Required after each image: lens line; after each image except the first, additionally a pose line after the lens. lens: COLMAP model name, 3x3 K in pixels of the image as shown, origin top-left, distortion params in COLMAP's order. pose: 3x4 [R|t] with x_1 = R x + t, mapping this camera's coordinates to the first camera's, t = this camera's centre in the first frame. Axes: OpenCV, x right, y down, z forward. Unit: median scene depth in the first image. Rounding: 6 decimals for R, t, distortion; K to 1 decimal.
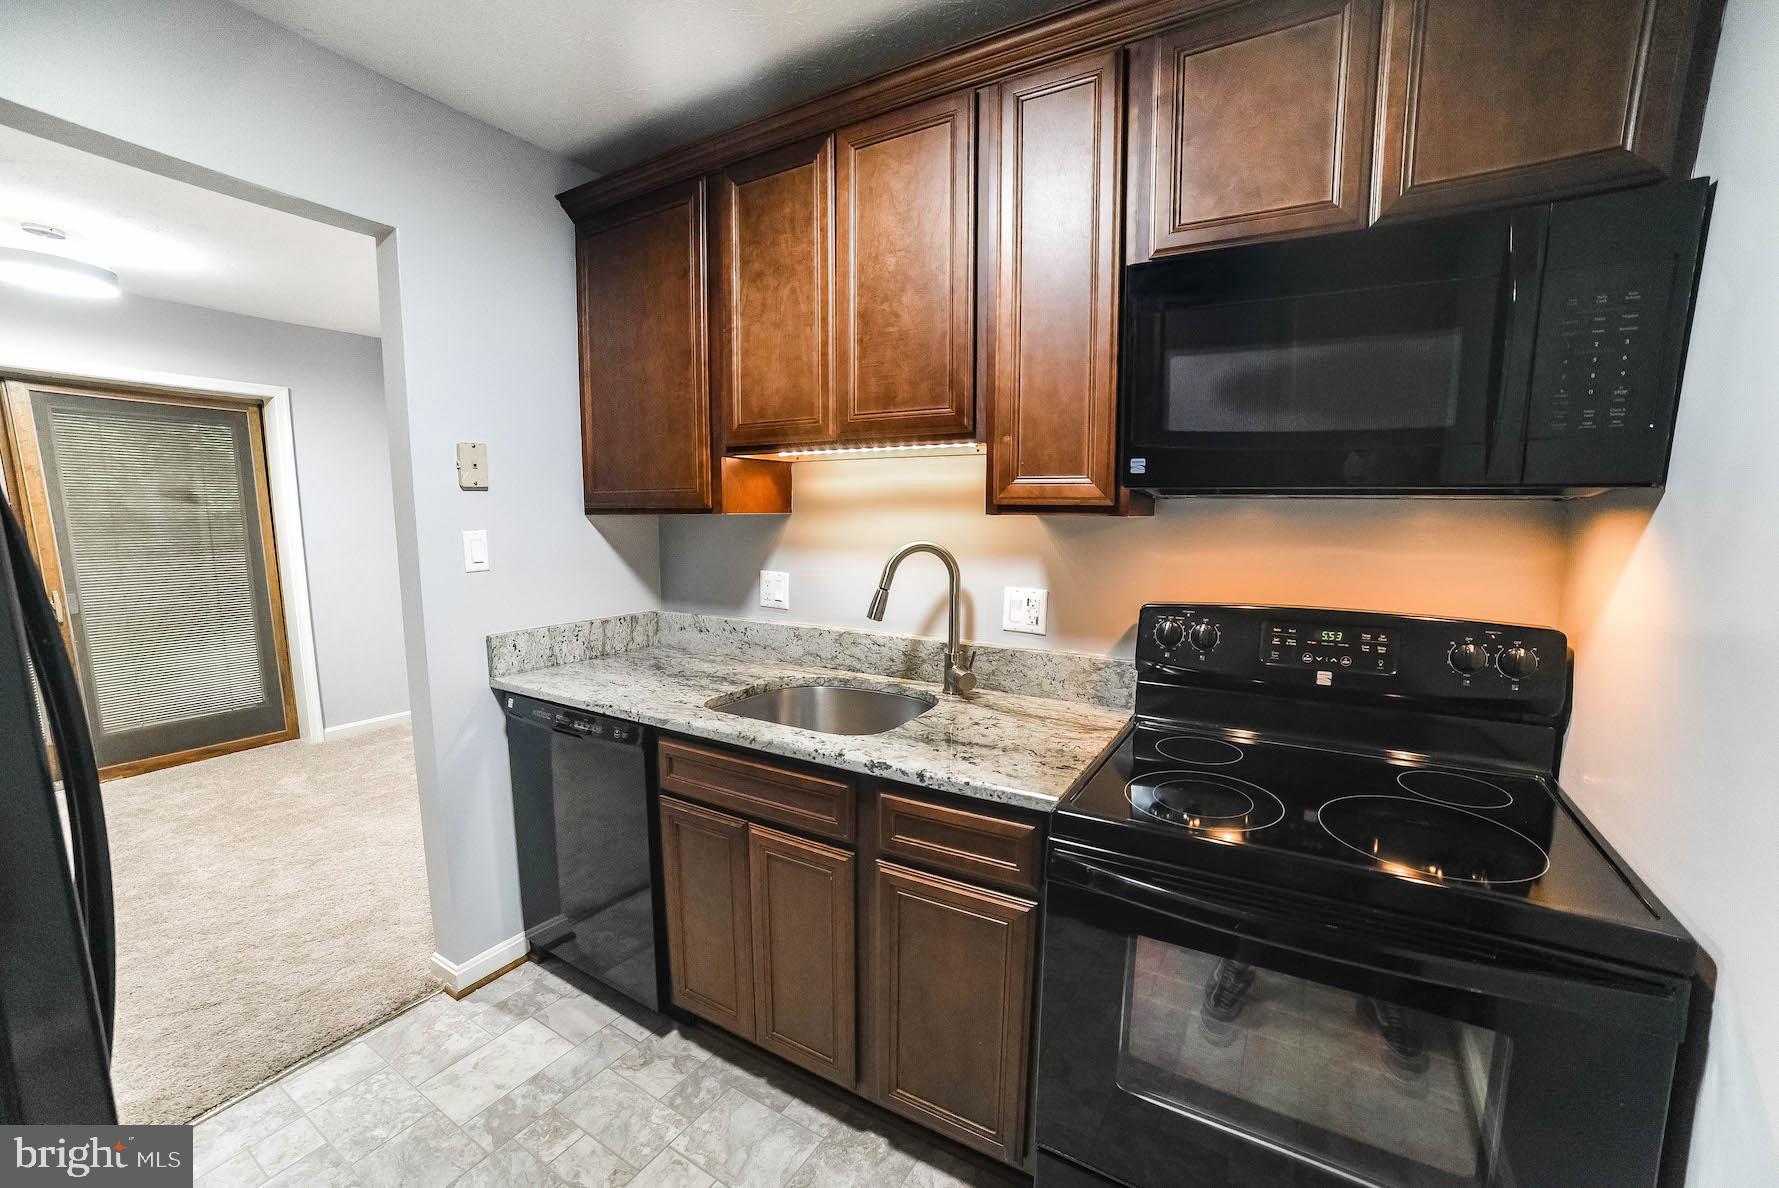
lens RADIAL K [[698.8, 0, 887.4], [0, 698.8, 595.6], [0, 0, 1]] dist [-0.011144, 0.002483]
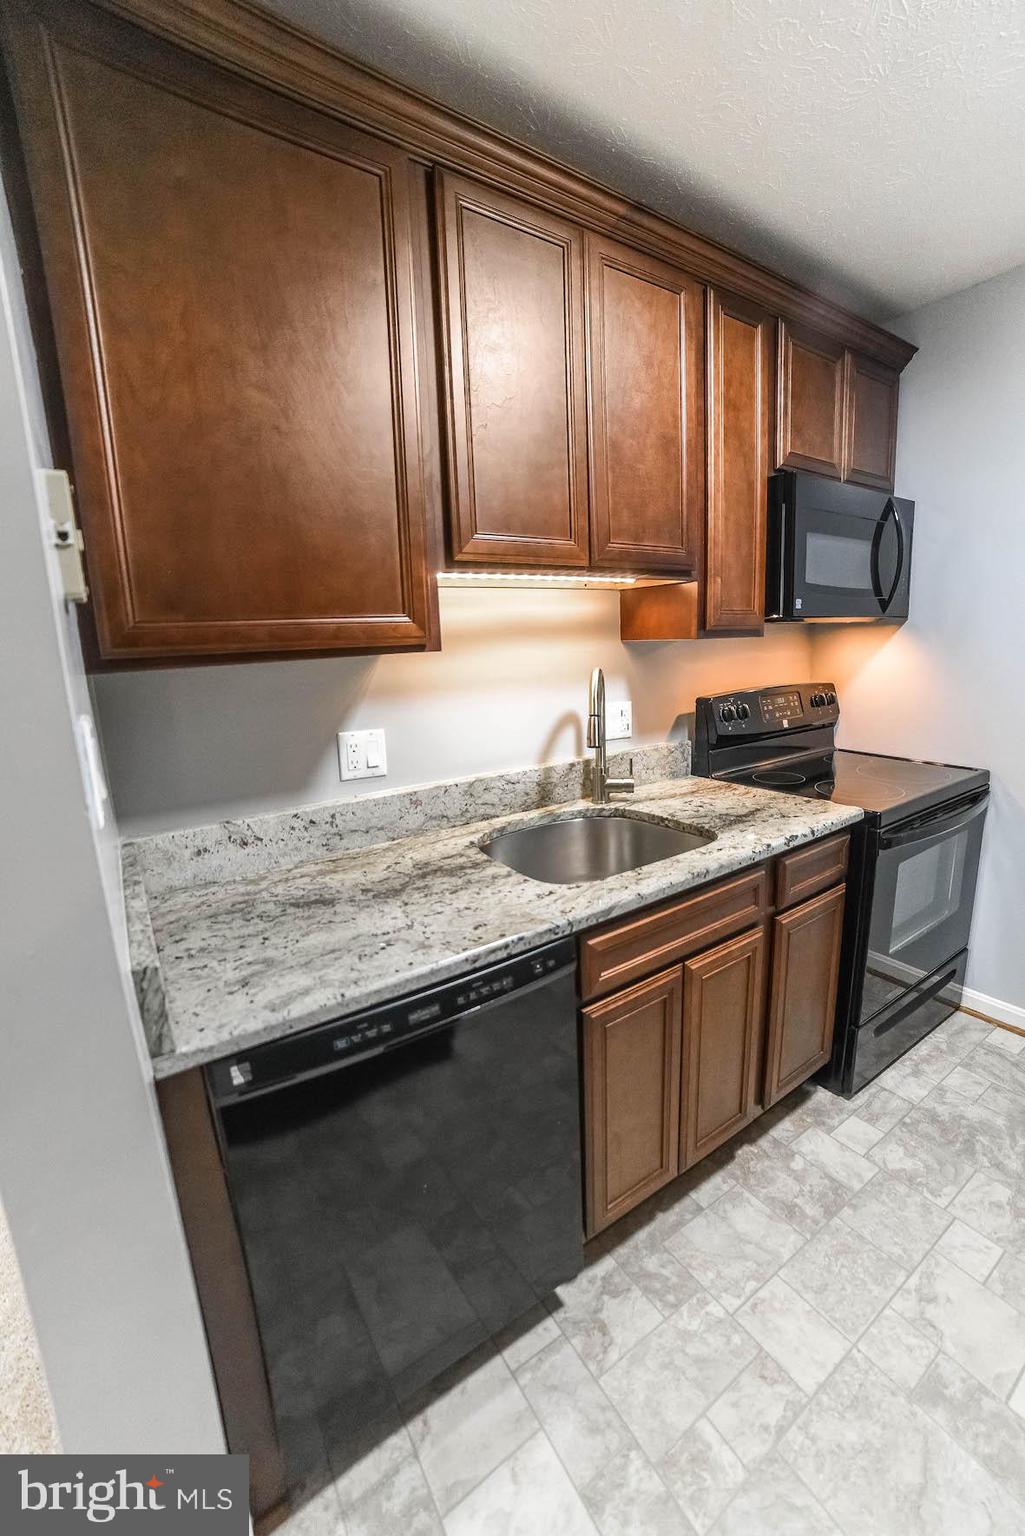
lens RADIAL K [[603.3, 0, 526.2], [0, 603.3, 766.0], [0, 0, 1]] dist [-0.011144, 0.002483]
pose [[0.427876, -0.197453, 0.882006, -0.899968], [0.148621, 0.977933, 0.146830, -0.088121], [-0.891535, 0.068259, 0.447779, 0.746519]]
